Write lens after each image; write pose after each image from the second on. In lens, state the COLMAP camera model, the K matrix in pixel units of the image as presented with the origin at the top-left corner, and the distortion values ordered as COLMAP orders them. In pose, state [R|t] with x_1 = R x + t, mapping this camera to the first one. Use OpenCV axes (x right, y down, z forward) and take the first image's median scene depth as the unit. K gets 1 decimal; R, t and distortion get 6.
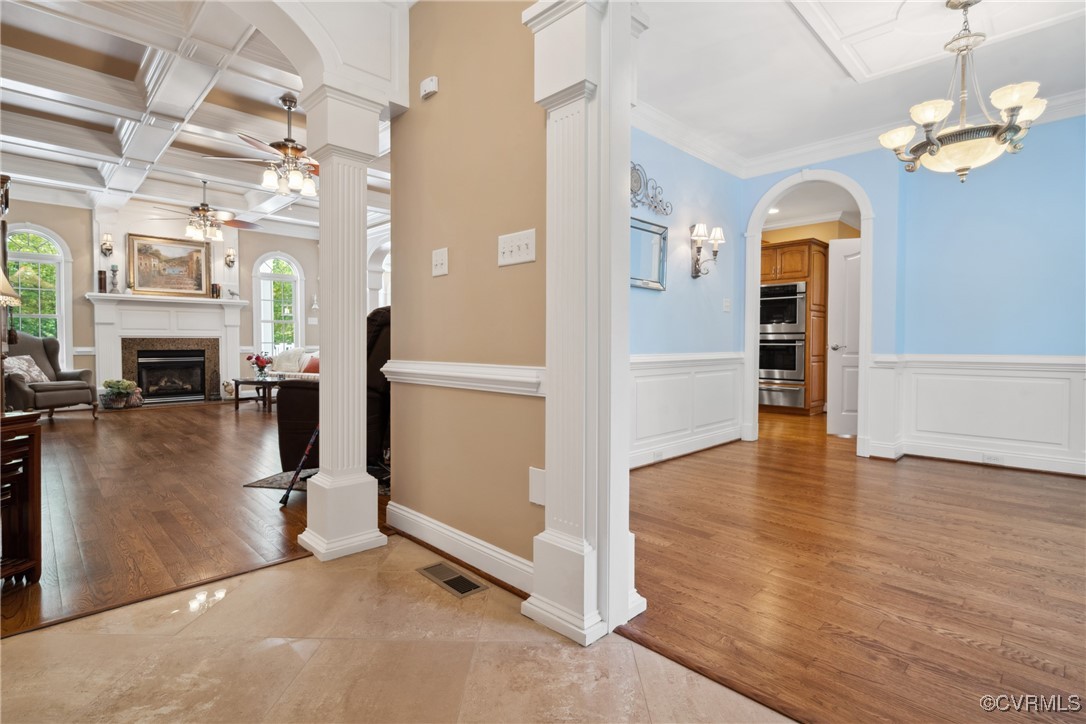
lens RADIAL K [[531.4, 0, 543.2], [0, 531.4, 359.1], [0, 0, 1]] dist [0.000221, 0.000156]
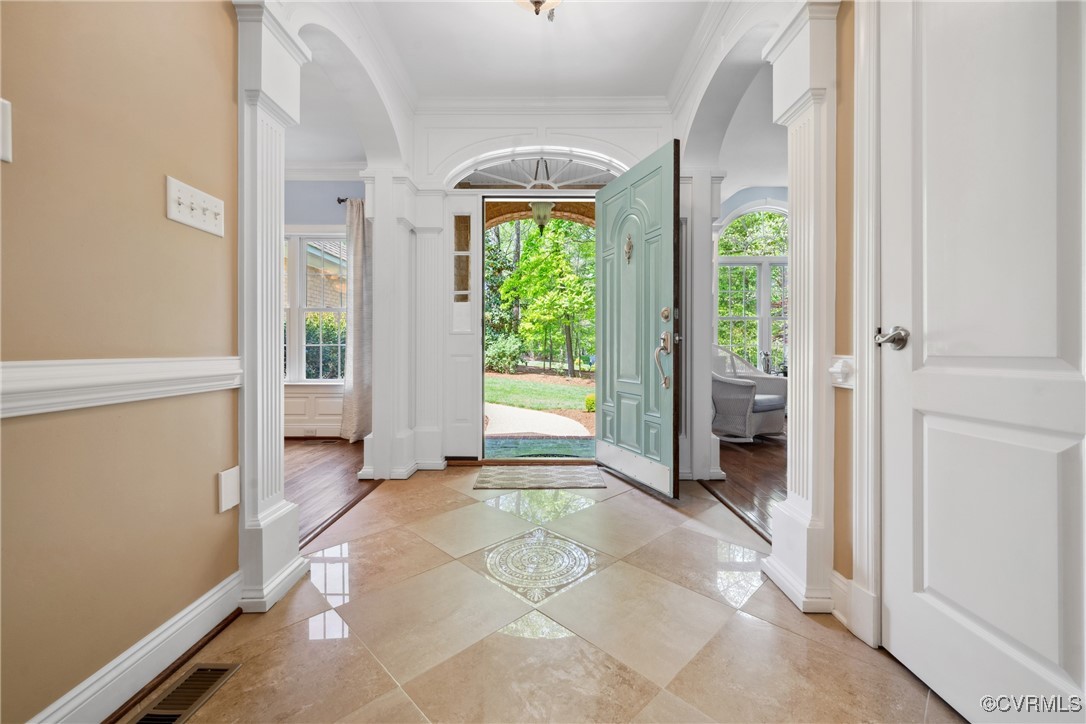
lens RADIAL K [[439.5, 0, 554.9], [0, 439.5, 347.8], [0, 0, 1]] dist [0.002328, 0.000055]
pose [[-0.730305, -0.004418, 0.683107, -0.887450], [0.014066, 0.999670, 0.021503, -0.007642], [-0.682976, 0.025312, -0.730002, 1.116635]]
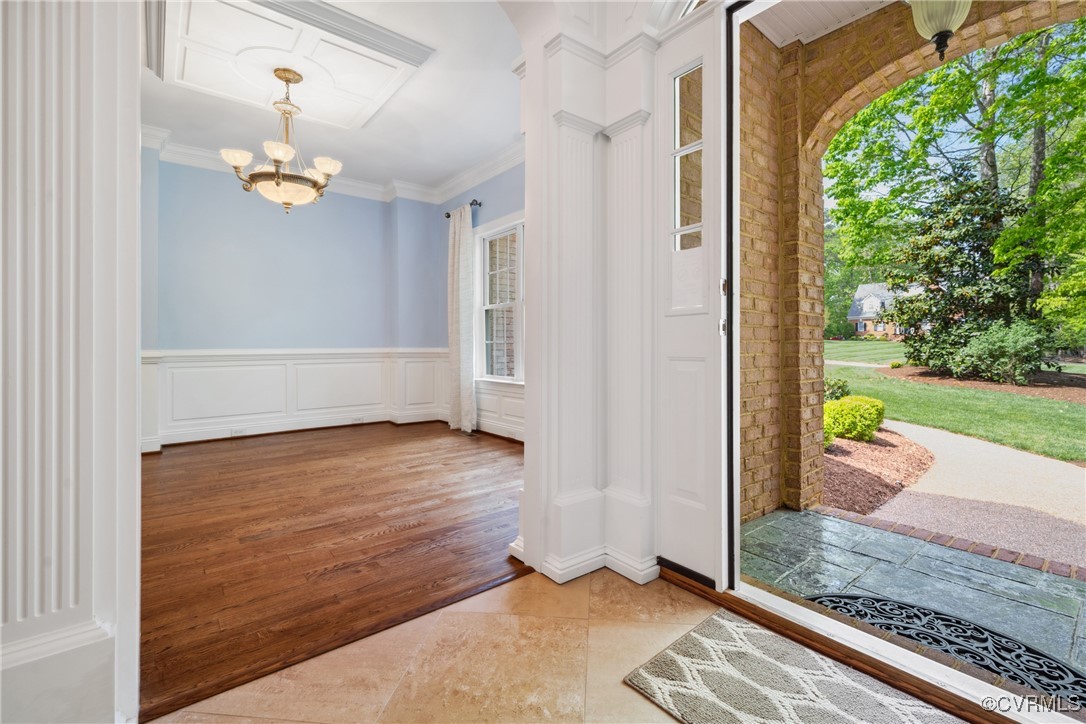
lens RADIAL K [[471.3, 0, 549.1], [0, 471.3, 345.9], [0, 0, 1]] dist [0.001122, 0.000523]
pose [[0.093358, -0.004178, 0.995624, -0.383289], [0.034867, 0.999392, 0.000924, 0.019335], [-0.995022, 0.034628, 0.093447, 0.322245]]
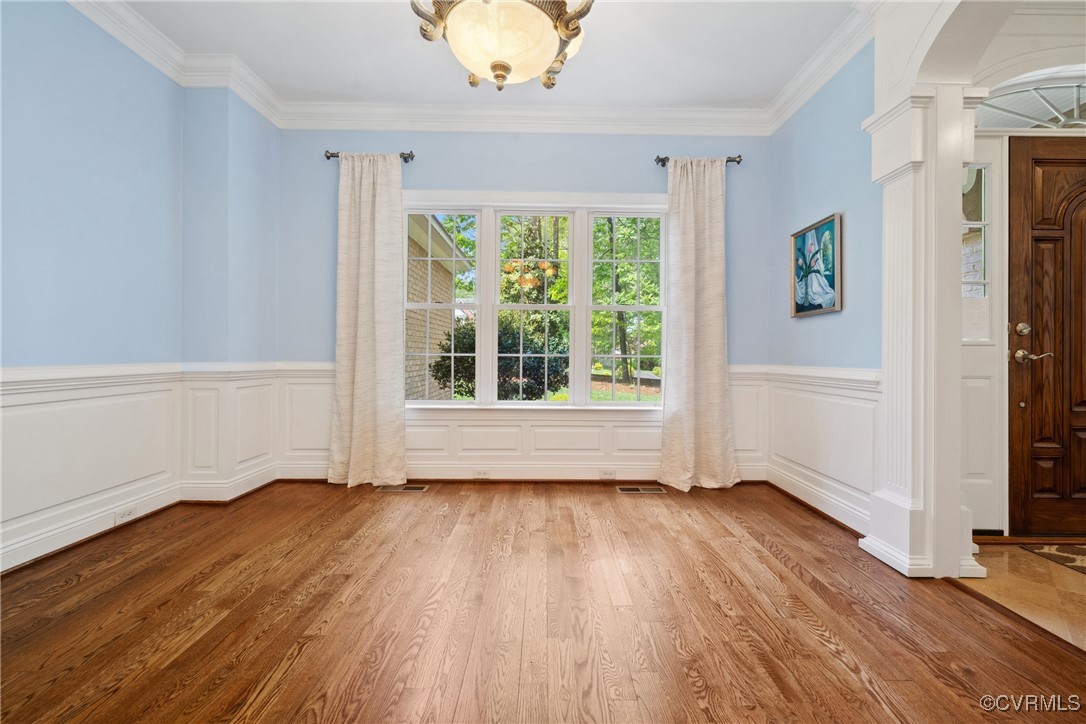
lens RADIAL K [[439.5, 0, 547.0], [0, 439.5, 360.6], [0, 0, 1]] dist [0.002328, 0.000055]
pose [[-0.720348, -0.017764, 0.693386, 0.497276], [0.012520, 0.999176, 0.038604, -0.043795], [-0.693500, 0.036489, -0.719532, 1.669825]]
